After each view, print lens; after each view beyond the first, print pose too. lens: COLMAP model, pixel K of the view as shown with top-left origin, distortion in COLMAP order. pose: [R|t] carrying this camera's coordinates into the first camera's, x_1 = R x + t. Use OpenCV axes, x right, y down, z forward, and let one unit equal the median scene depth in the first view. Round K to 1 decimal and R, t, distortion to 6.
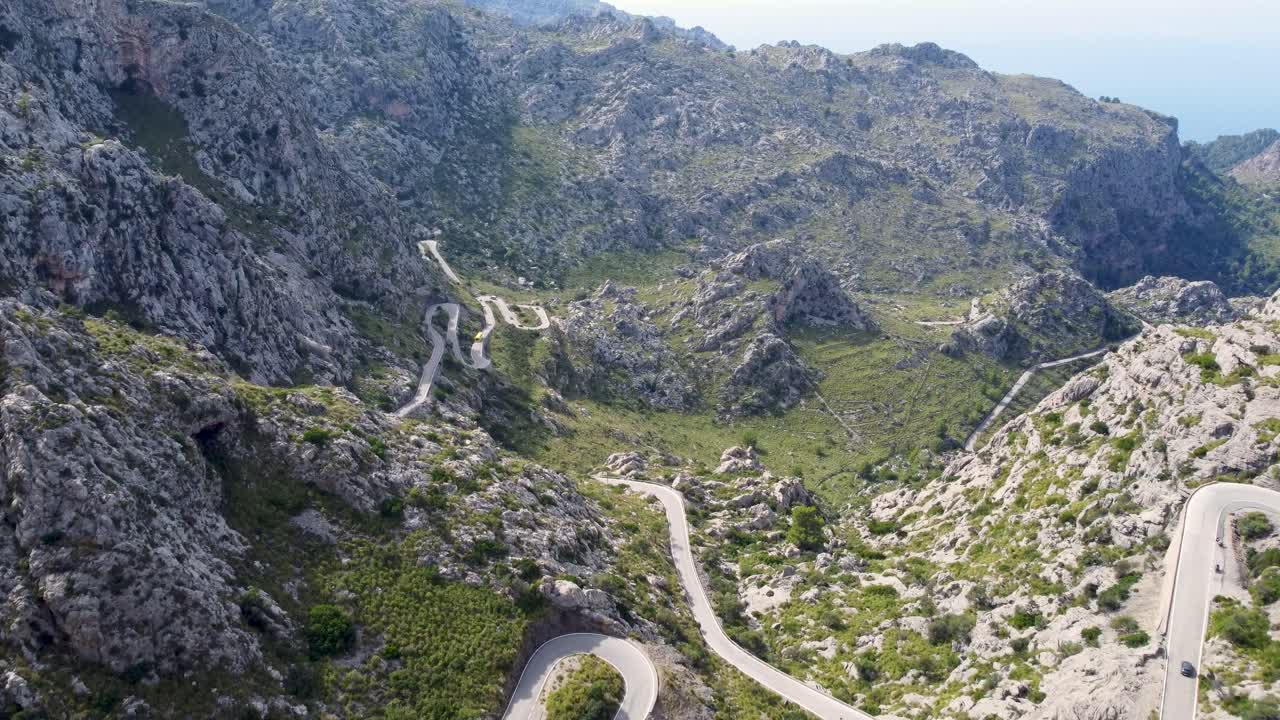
lens RADIAL K [[1000.1, 0, 640.0], [0, 1000.1, 360.0], [0, 0, 1]] dist [-0.033105, 0.002822]
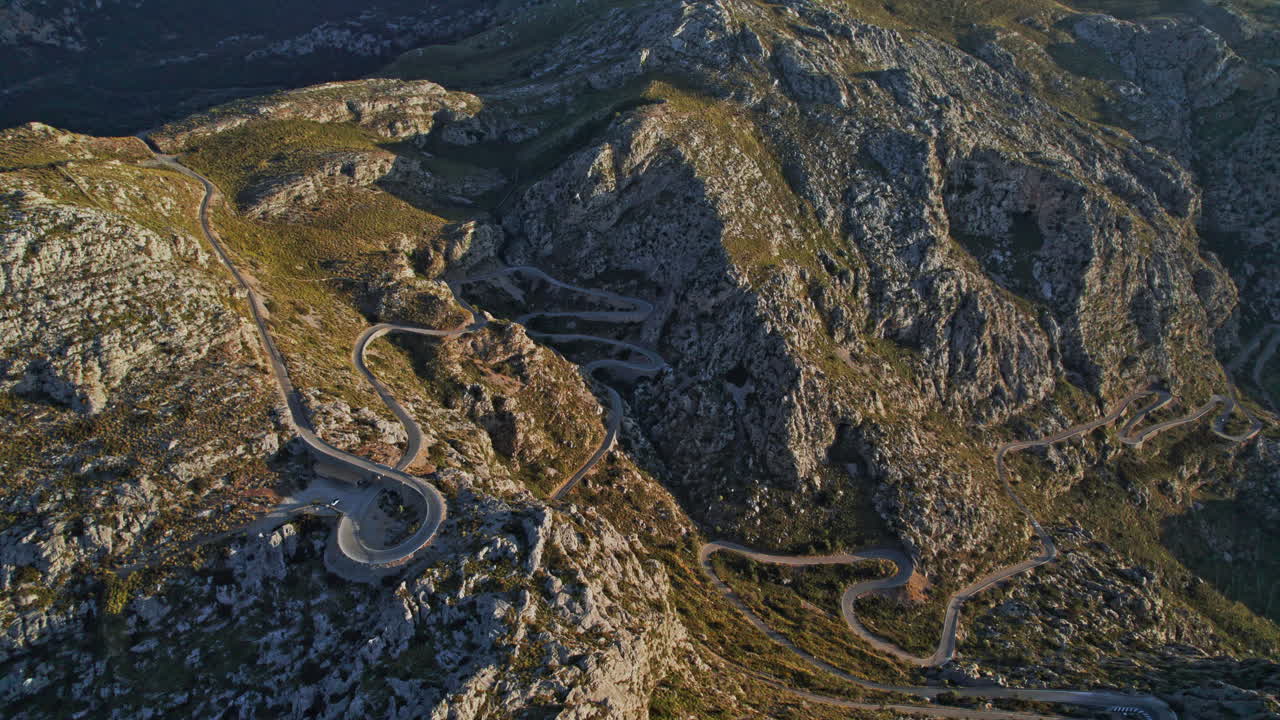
lens RADIAL K [[934.4, 0, 640.0], [0, 934.4, 360.0], [0, 0, 1]] dist [-0.065018, 0.133891]
pose [[0.407358, 0.468652, -0.783852, 0.722489], [-0.312637, 0.877996, 0.362465, -0.463964], [0.858089, 0.097408, 0.504177, -0.509941]]
